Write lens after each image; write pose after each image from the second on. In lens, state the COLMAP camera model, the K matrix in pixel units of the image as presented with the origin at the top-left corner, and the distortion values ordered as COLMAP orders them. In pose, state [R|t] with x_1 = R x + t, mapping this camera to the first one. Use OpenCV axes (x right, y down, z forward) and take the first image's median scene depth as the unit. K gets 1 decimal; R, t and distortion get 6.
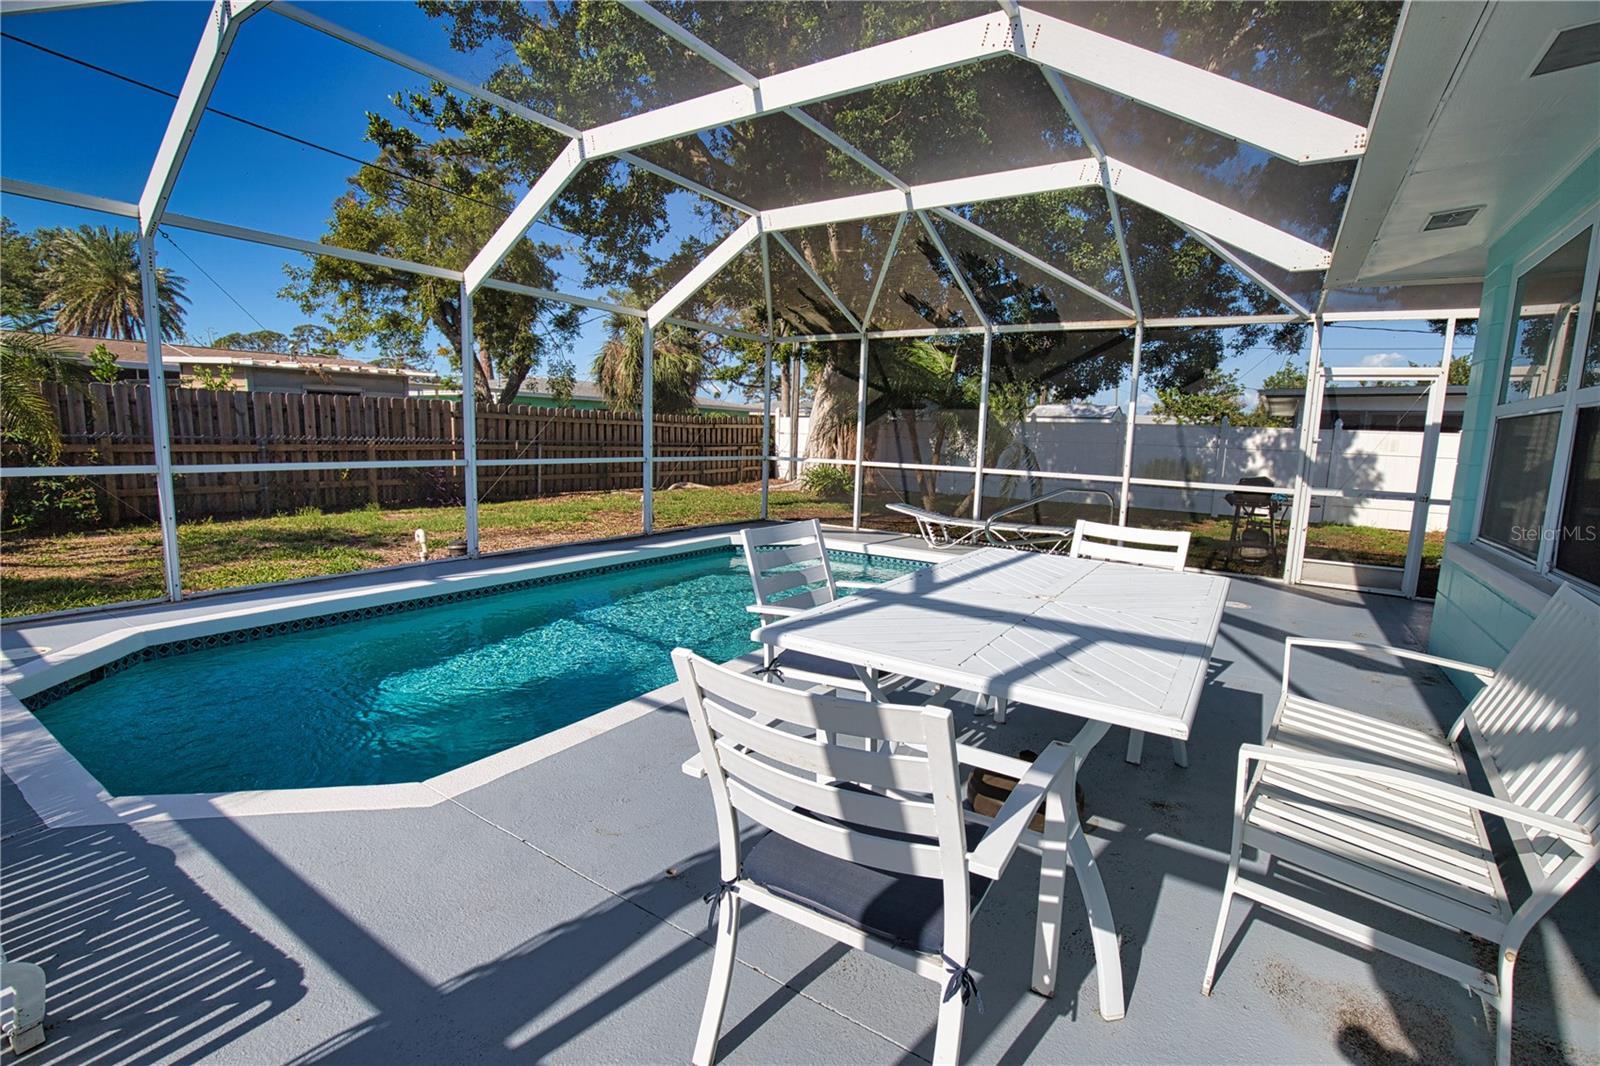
lens RADIAL K [[725.2, 0, 809.0], [0, 725.2, 531.1], [0, 0, 1]] dist [-0.024087, -0.000174]
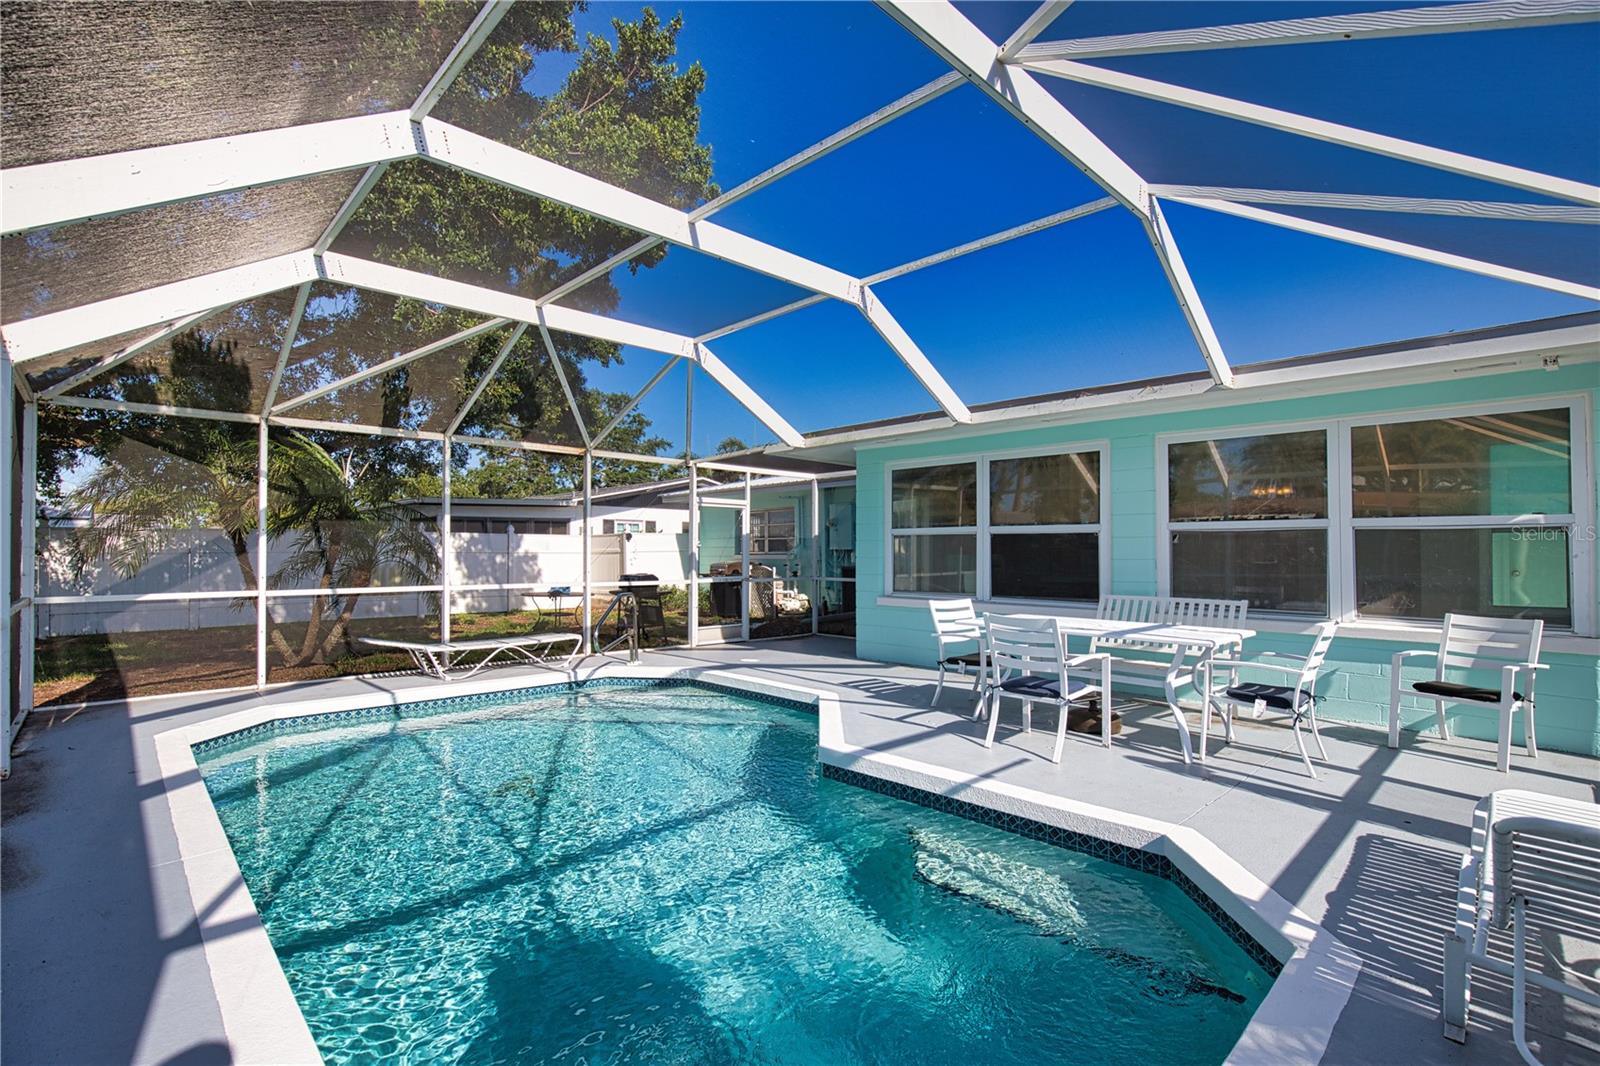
lens RADIAL K [[725.2, 0, 809.0], [0, 725.2, 531.1], [0, 0, 1]] dist [-0.024087, -0.000174]
pose [[0.224912, -0.006303, 0.974359, -0.925009], [0.138171, 0.990080, -0.025490, -0.116782], [-0.964533, 0.140361, 0.223552, 0.595617]]
